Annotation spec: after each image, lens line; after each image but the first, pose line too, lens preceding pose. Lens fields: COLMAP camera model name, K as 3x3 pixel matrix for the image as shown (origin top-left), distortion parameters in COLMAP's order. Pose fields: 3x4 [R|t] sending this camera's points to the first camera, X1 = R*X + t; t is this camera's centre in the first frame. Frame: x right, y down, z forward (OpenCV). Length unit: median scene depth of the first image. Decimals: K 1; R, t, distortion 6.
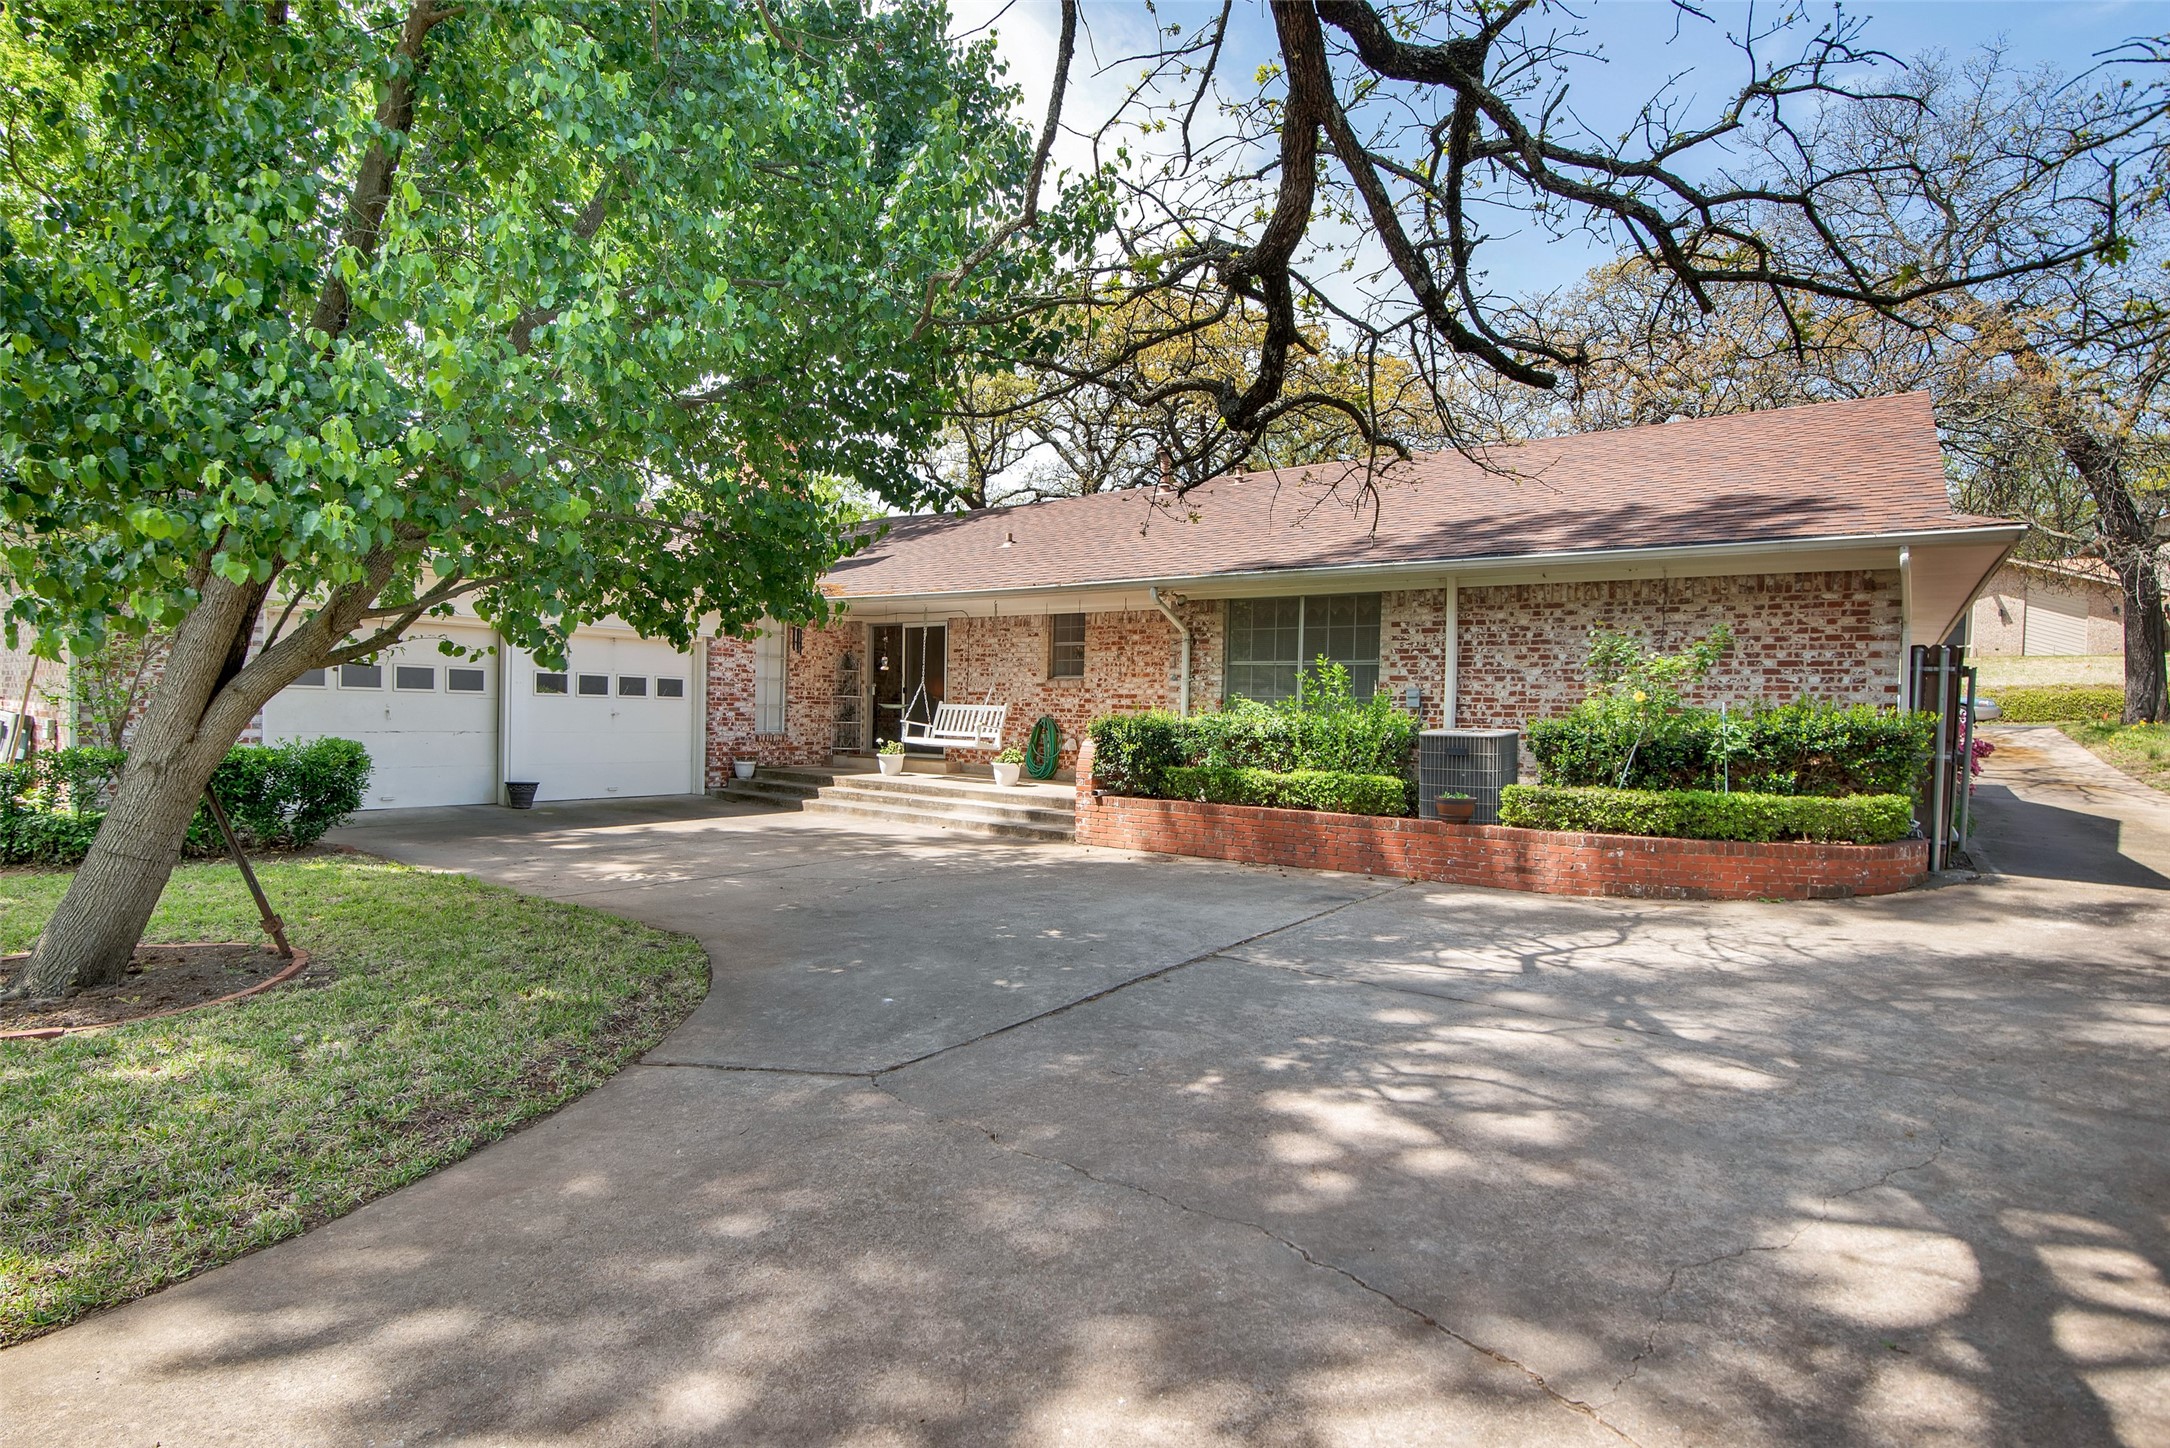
lens RADIAL K [[1070.4, 0, 1061.8], [0, 1070.4, 726.7], [0, 0, 1]] dist [-0.002508, -0.000254]
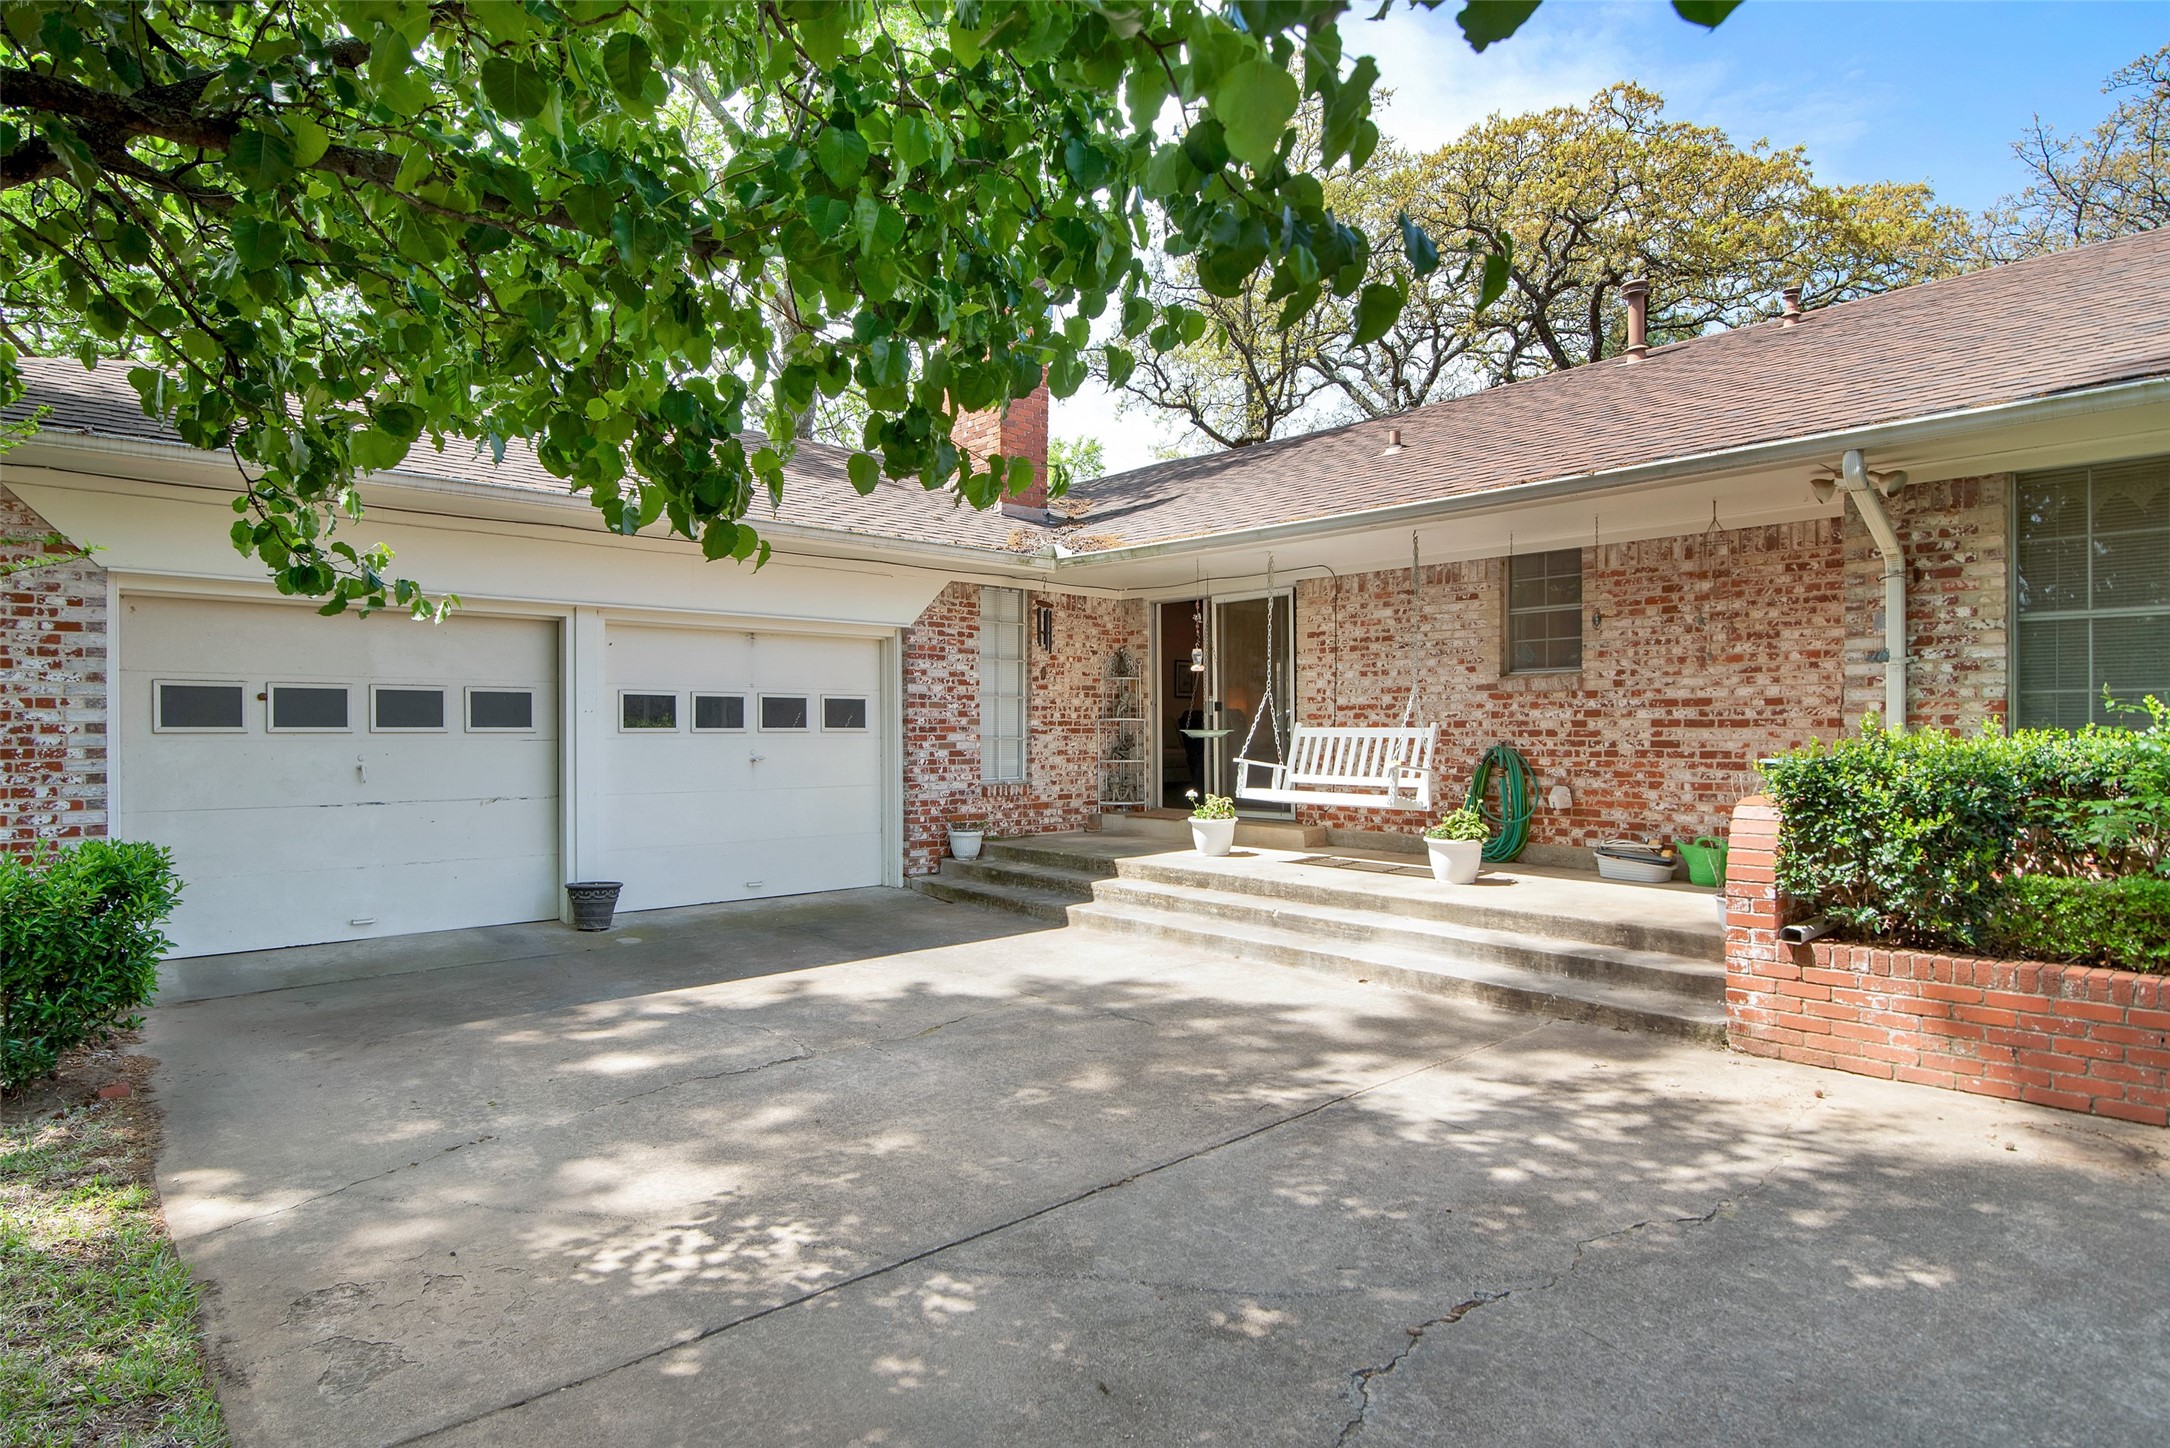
lens RADIAL K [[1153.5, 0, 1076.3], [0, 1153.5, 712.4], [0, 0, 1]] dist [-0.023802, 0.000142]
pose [[0.981729, -0.030073, -0.187893, -0.117726], [0.023992, 0.999115, -0.034554, -0.011418], [0.188766, 0.029415, 0.981581, 0.394447]]
